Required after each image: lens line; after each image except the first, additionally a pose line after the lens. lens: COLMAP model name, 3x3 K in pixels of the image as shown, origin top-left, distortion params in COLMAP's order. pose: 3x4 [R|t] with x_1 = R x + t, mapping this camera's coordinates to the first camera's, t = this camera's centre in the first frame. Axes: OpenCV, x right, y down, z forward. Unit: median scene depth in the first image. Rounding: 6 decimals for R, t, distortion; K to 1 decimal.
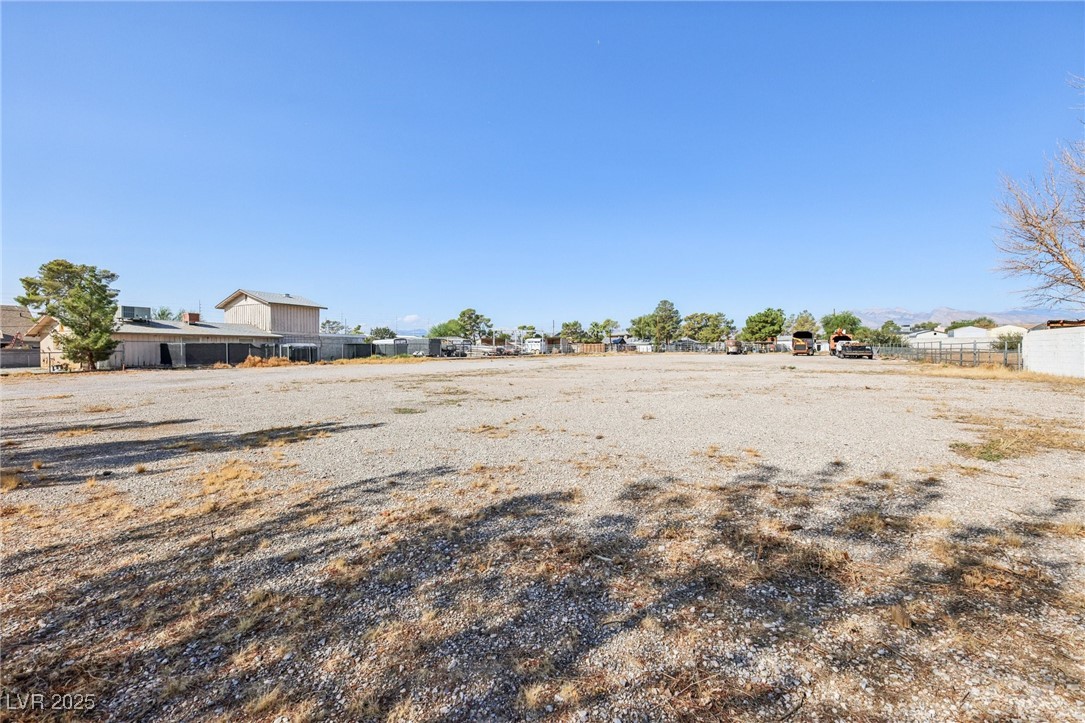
lens RADIAL K [[476.8, 0, 542.7], [0, 476.8, 358.6], [0, 0, 1]] dist [-0.000767, 0.000077]
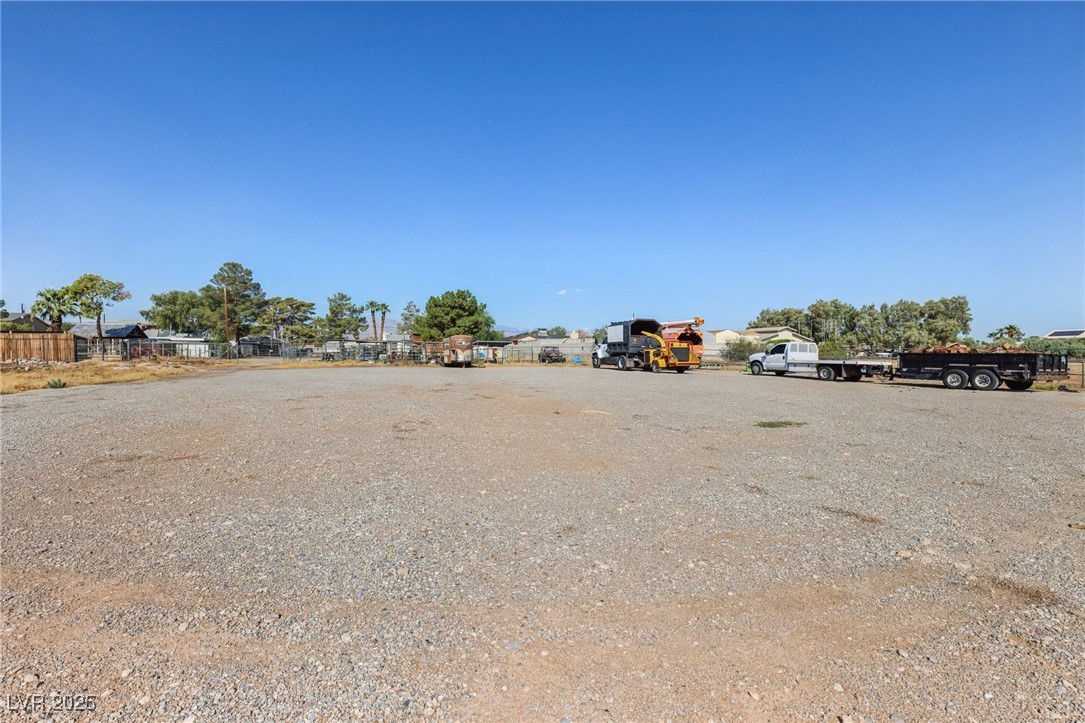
lens RADIAL K [[476.8, 0, 542.8], [0, 476.8, 359.1], [0, 0, 1]] dist [-0.000767, 0.000077]
pose [[0.630840, -0.001610, 0.775912, 0.057296], [0.004802, 0.999987, -0.001829, -0.009496], [-0.775898, 0.004880, 0.630839, 0.393246]]
